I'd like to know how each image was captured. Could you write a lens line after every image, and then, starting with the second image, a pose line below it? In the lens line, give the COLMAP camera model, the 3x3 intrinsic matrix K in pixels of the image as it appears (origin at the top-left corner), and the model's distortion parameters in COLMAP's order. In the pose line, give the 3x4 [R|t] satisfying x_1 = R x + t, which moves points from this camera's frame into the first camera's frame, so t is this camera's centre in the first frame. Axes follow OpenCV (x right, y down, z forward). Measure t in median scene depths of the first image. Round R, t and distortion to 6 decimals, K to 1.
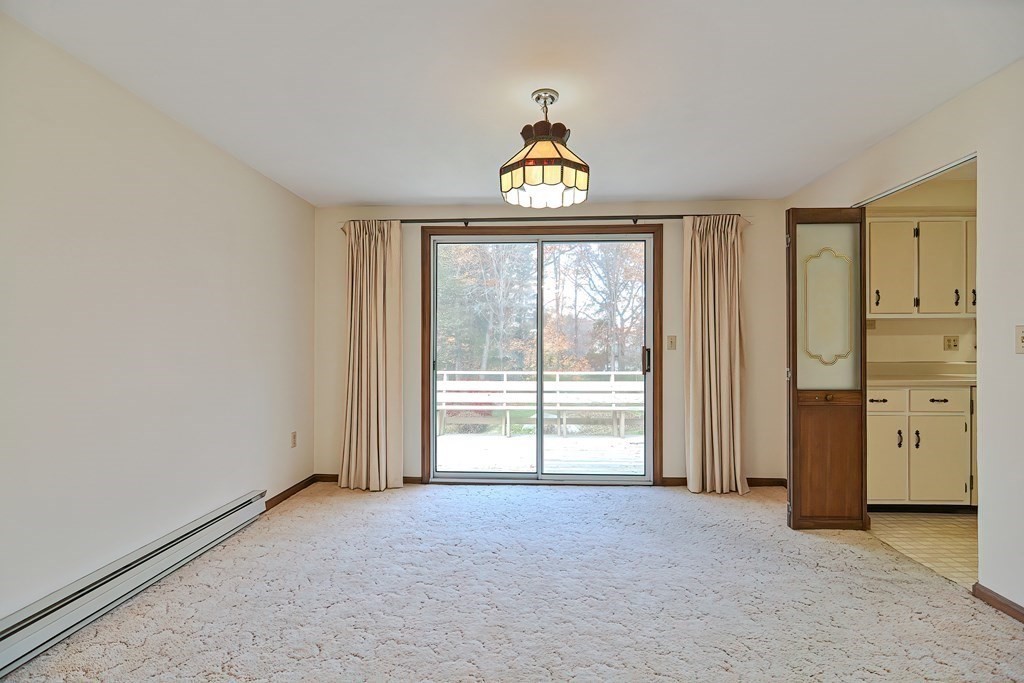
lens RADIAL K [[487.0, 0, 511.9], [0, 487.0, 343.7], [0, 0, 1]] dist [0.003391, -0.013589]
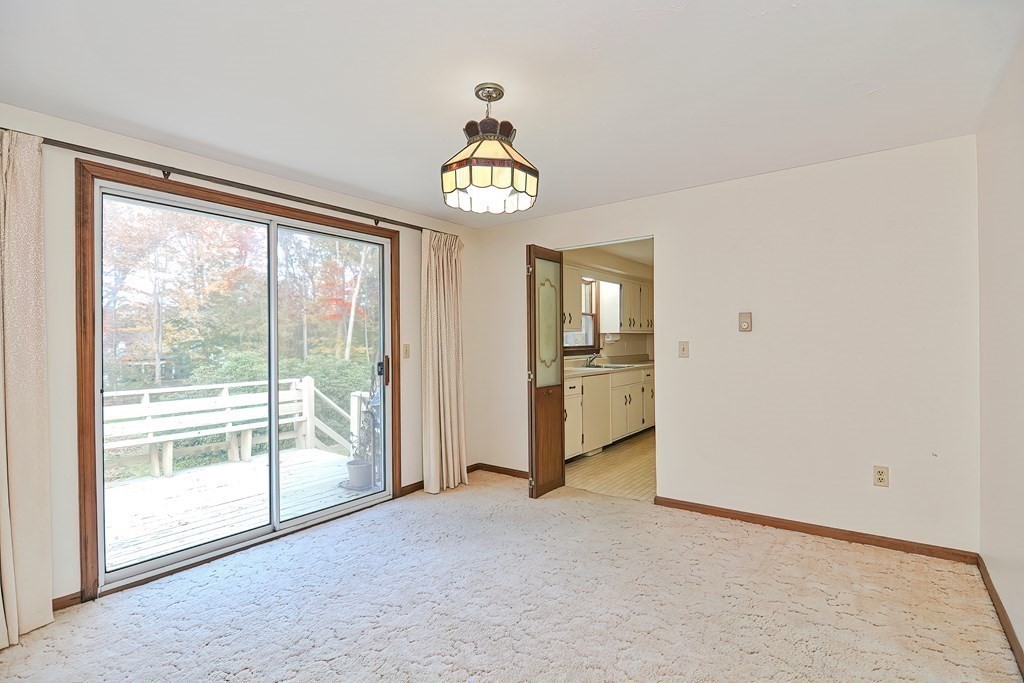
lens RADIAL K [[487.0, 0, 511.9], [0, 487.0, 343.7], [0, 0, 1]] dist [0.003391, -0.013589]
pose [[0.558528, -0.007370, 0.829453, -0.404117], [0.006663, 0.999968, 0.004399, -0.021829], [-0.829459, 0.003070, 0.558560, 0.274284]]
